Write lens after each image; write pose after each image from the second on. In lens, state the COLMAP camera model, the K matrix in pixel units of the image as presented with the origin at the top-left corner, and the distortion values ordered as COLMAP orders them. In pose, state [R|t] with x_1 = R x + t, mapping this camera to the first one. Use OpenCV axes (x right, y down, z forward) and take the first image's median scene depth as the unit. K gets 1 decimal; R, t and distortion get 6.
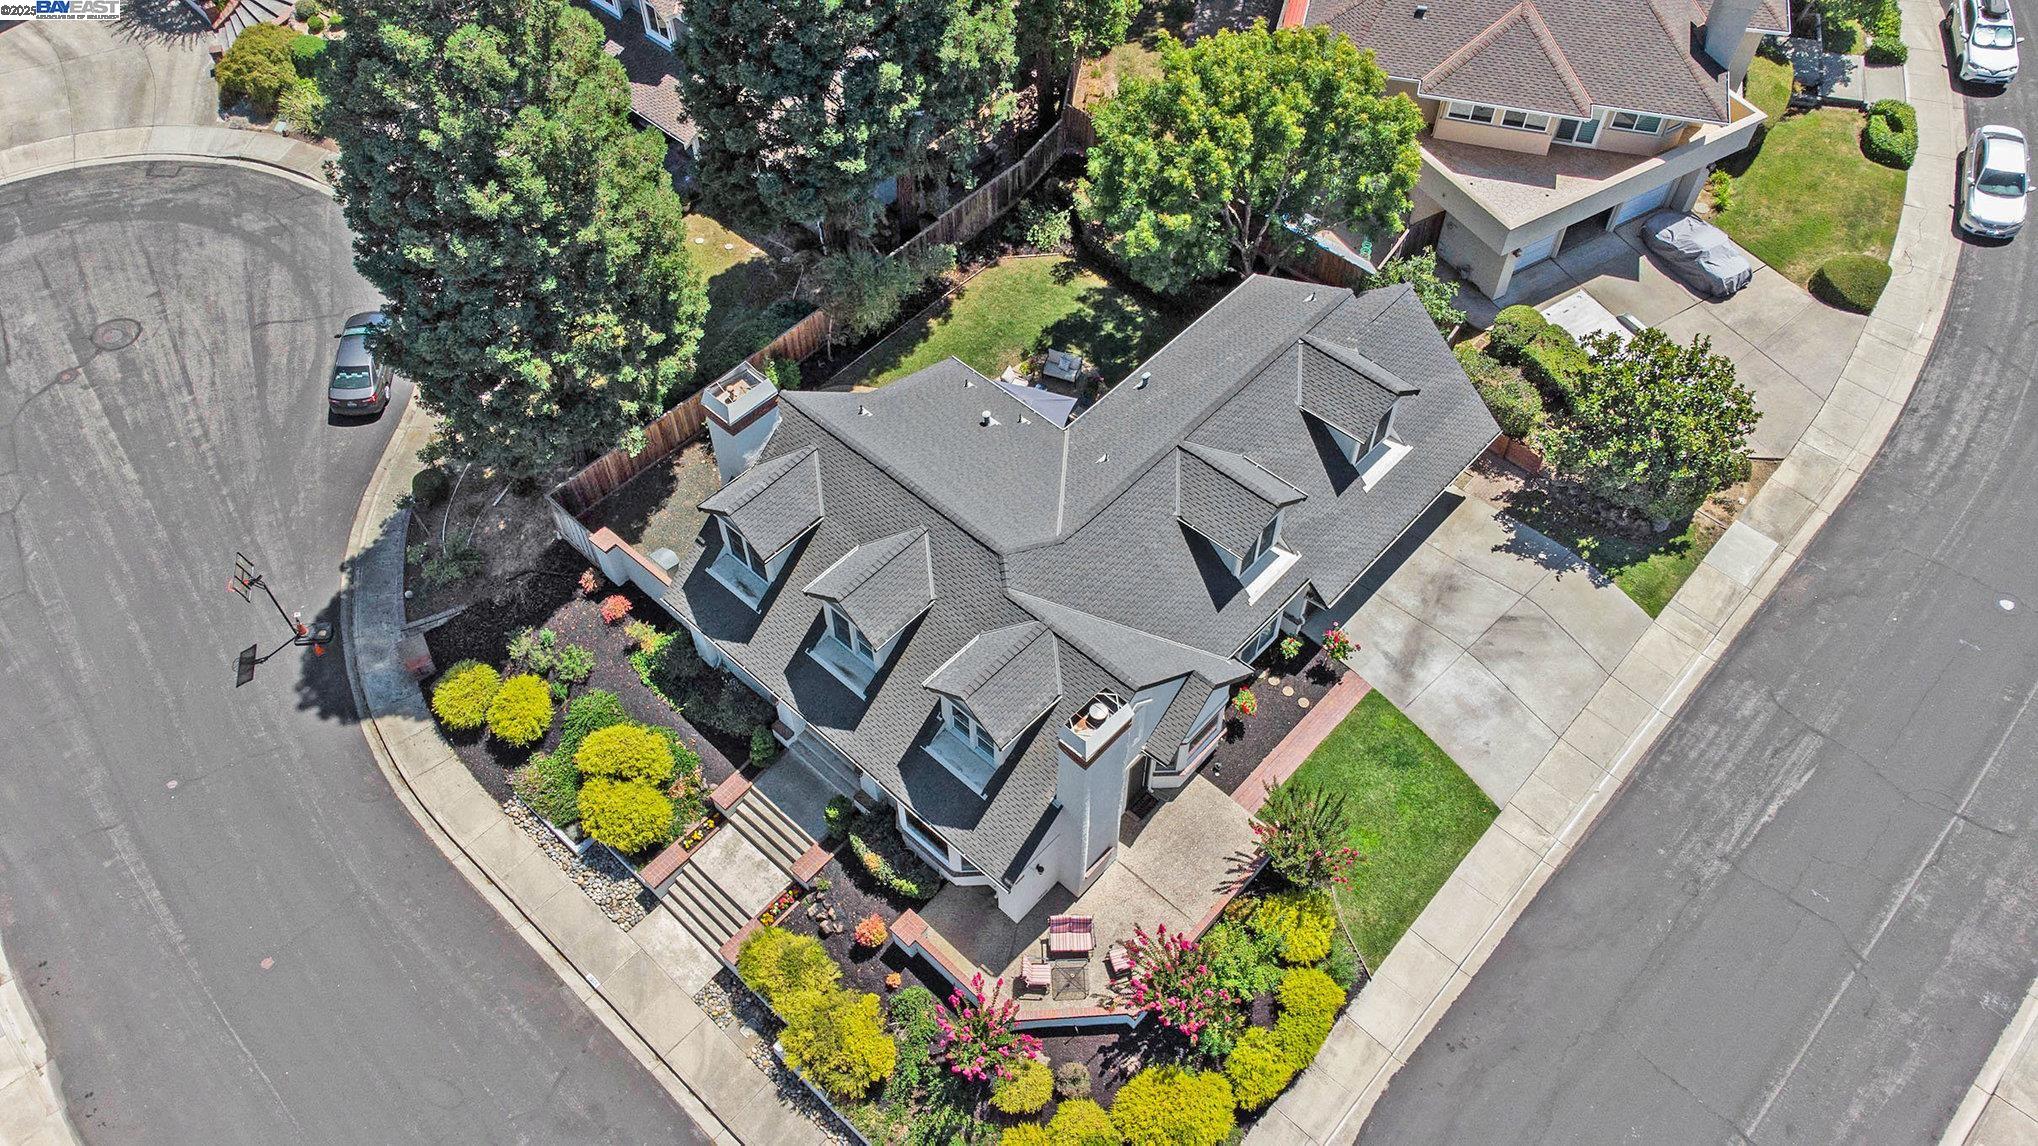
lens RADIAL K [[1529.9, 0, 1019.0], [0, 1529.9, 573.0], [0, 0, 1]] dist [0.037976, 0.001110]
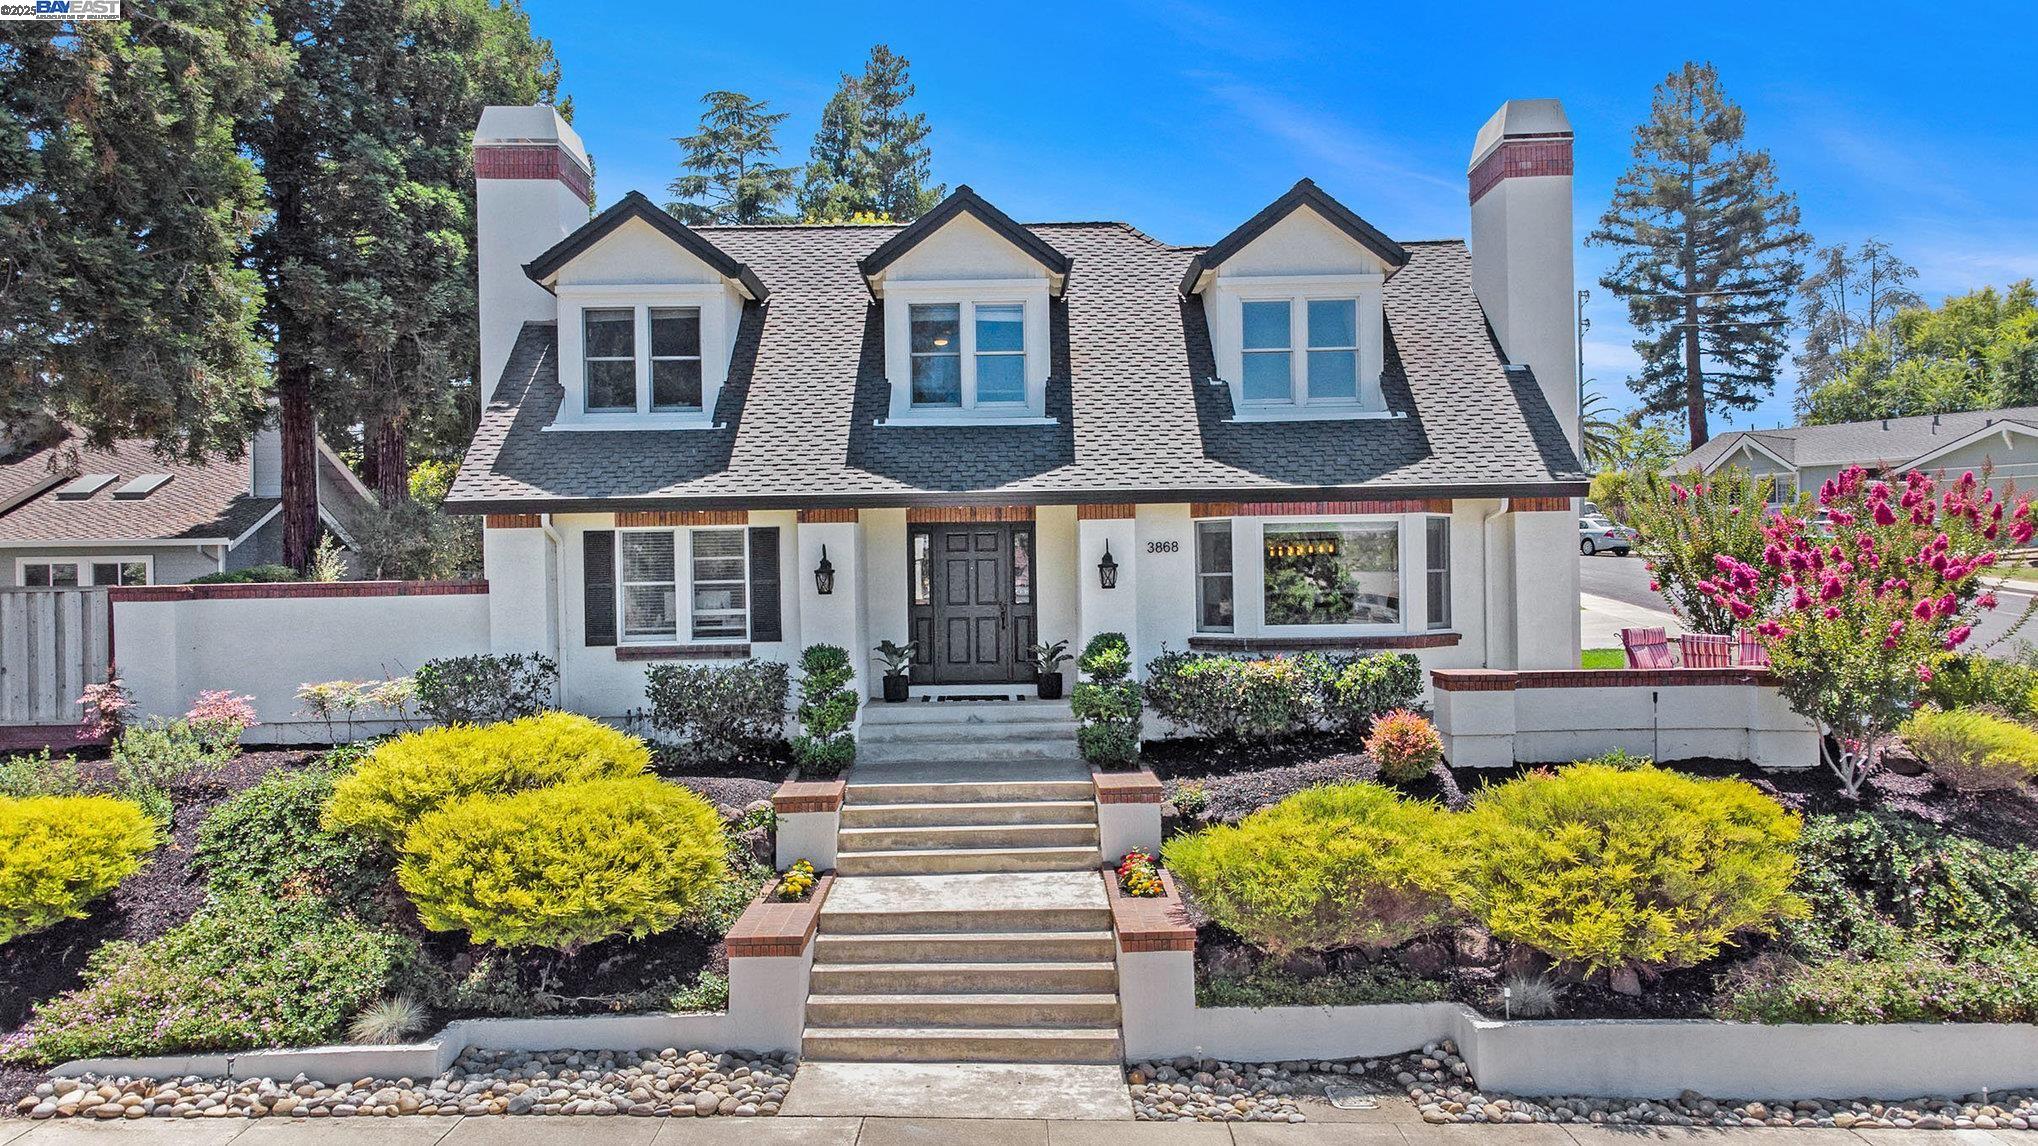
lens RADIAL K [[1529.9, 0, 1019.0], [0, 1529.9, 573.0], [0, 0, 1]] dist [0.037976, 0.001110]
pose [[0.737315, -0.012437, 0.675435, -0.418827], [0.549310, 0.593020, -0.588715, 0.372904], [-0.393225, 0.805091, 0.444074, 0.805758]]
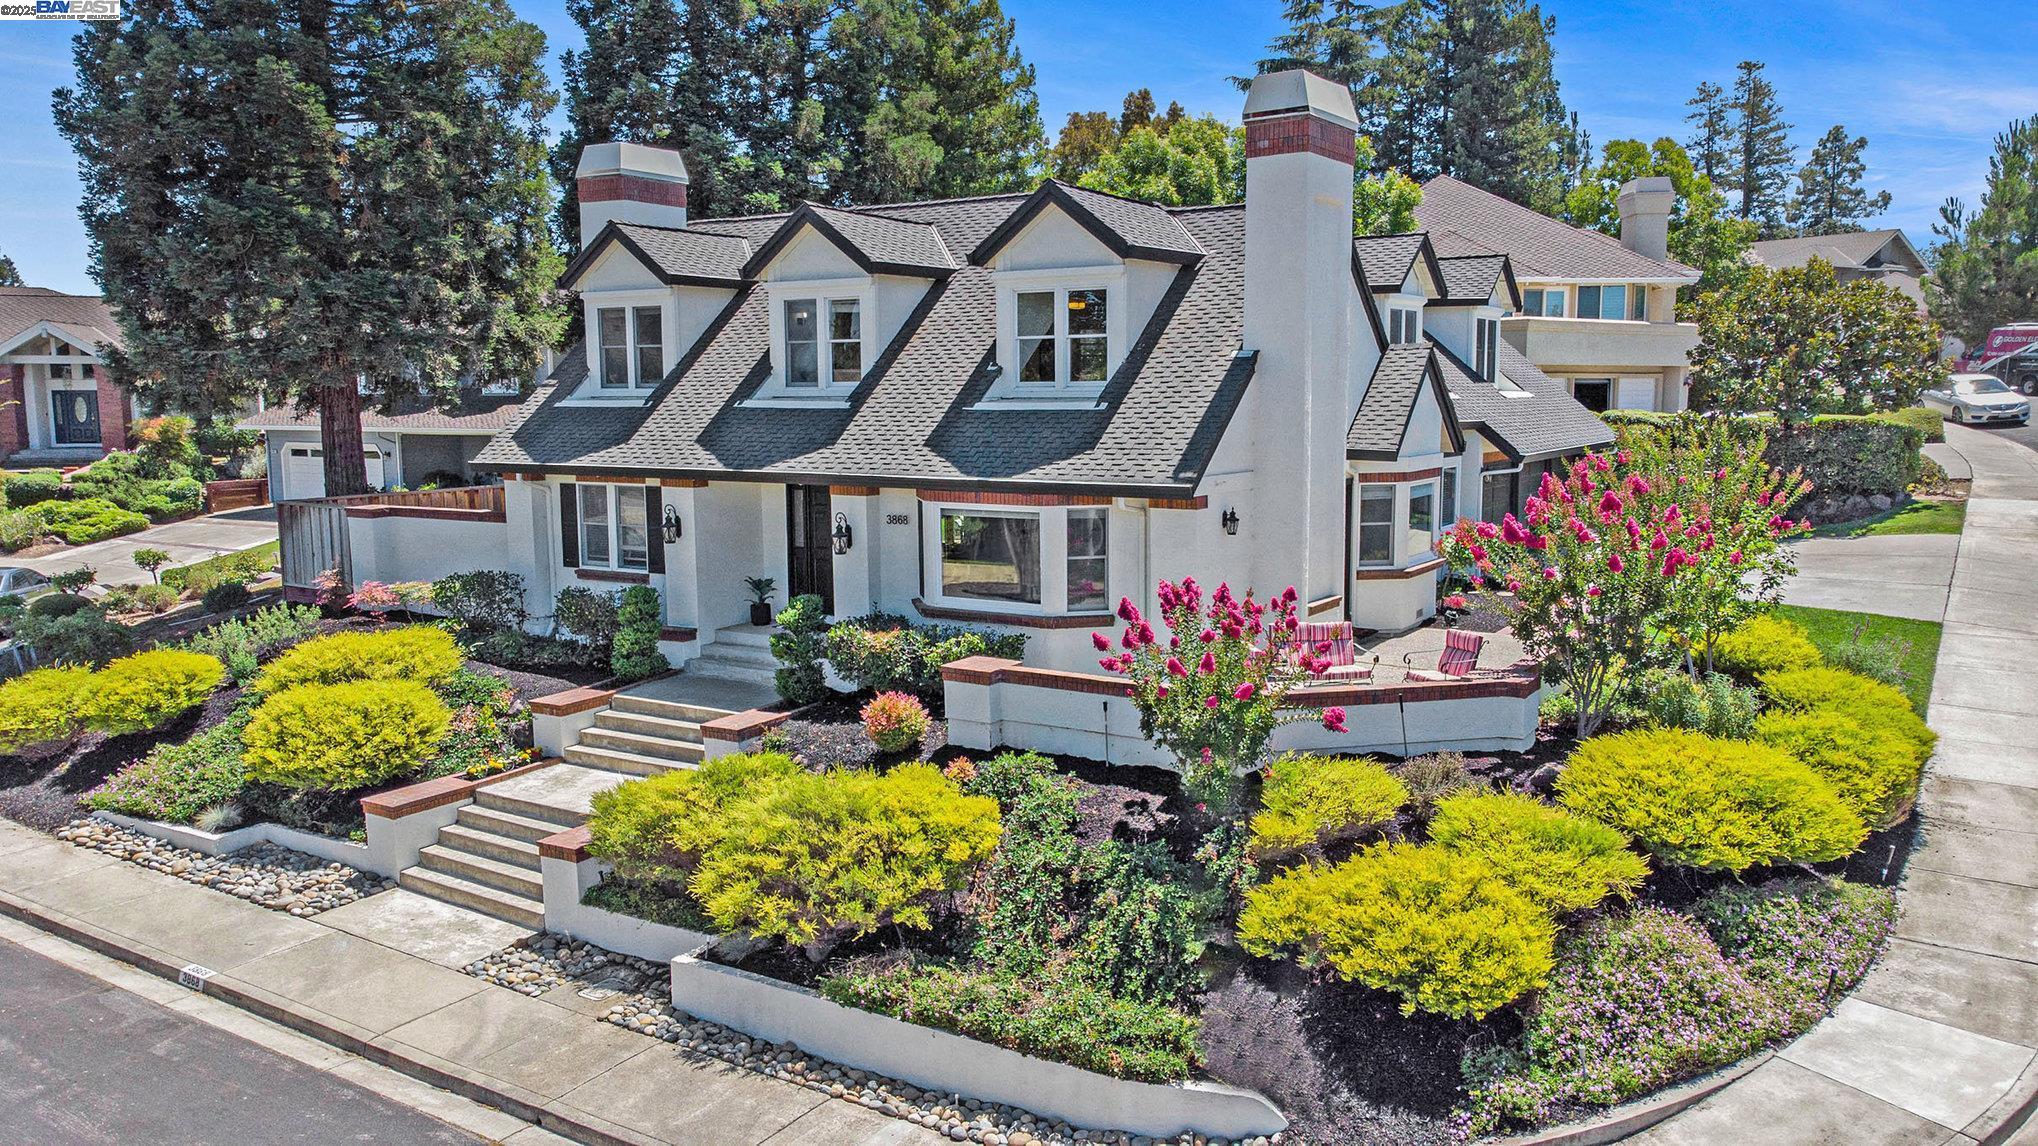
lens RADIAL K [[1486.9, 0, 1019.0], [0, 1486.9, 573.0], [0, 0, 1]] dist [0.047833, -0.000924]
pose [[0.984531, -0.030326, 0.172563, -0.132507], [0.144947, 0.694278, -0.704960, 0.507396], [-0.098429, 0.719068, 0.687934, 0.639211]]
